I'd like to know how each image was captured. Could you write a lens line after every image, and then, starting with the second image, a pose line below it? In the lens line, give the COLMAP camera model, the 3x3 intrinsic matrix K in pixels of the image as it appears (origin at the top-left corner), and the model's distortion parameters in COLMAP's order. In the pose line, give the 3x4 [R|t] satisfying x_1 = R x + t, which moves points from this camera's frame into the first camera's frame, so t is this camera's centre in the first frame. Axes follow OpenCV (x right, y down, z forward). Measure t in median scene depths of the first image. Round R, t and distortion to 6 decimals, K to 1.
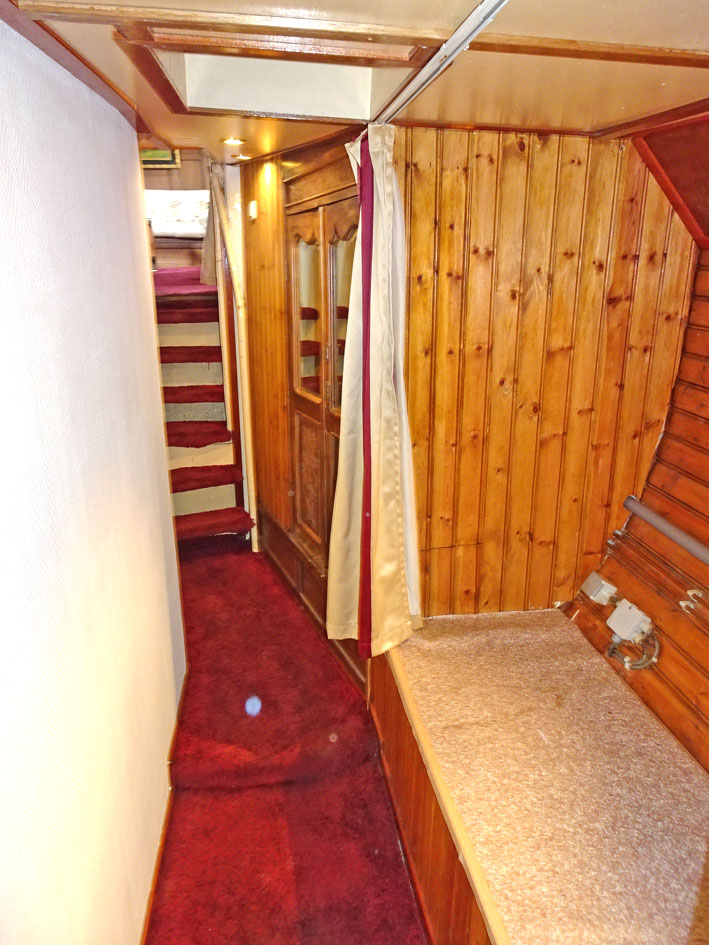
lens RADIAL K [[655.4, 0, 354.7], [0, 655.4, 470.4], [0, 0, 1]] dist [0.003303, -0.005747]
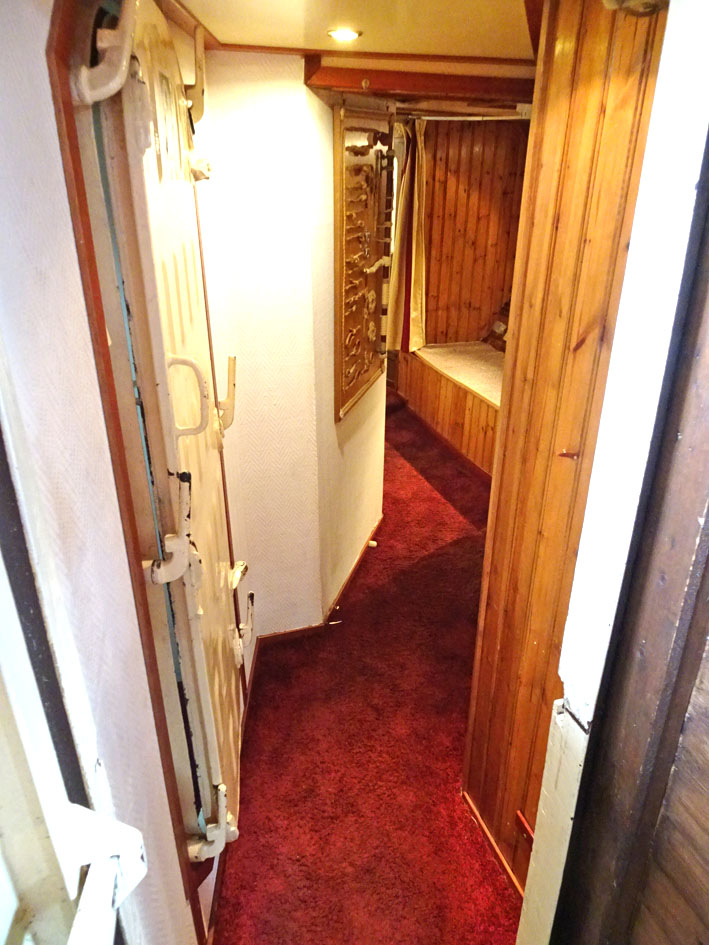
lens RADIAL K [[655.4, 0, 354.0], [0, 655.4, 475.6], [0, 0, 1]] dist [0.003303, -0.005747]
pose [[0.984026, -0.063507, 0.166312, -0.548303], [0.037550, 0.987231, 0.154805, 0.326332], [-0.174020, -0.146088, 0.973846, -1.233678]]
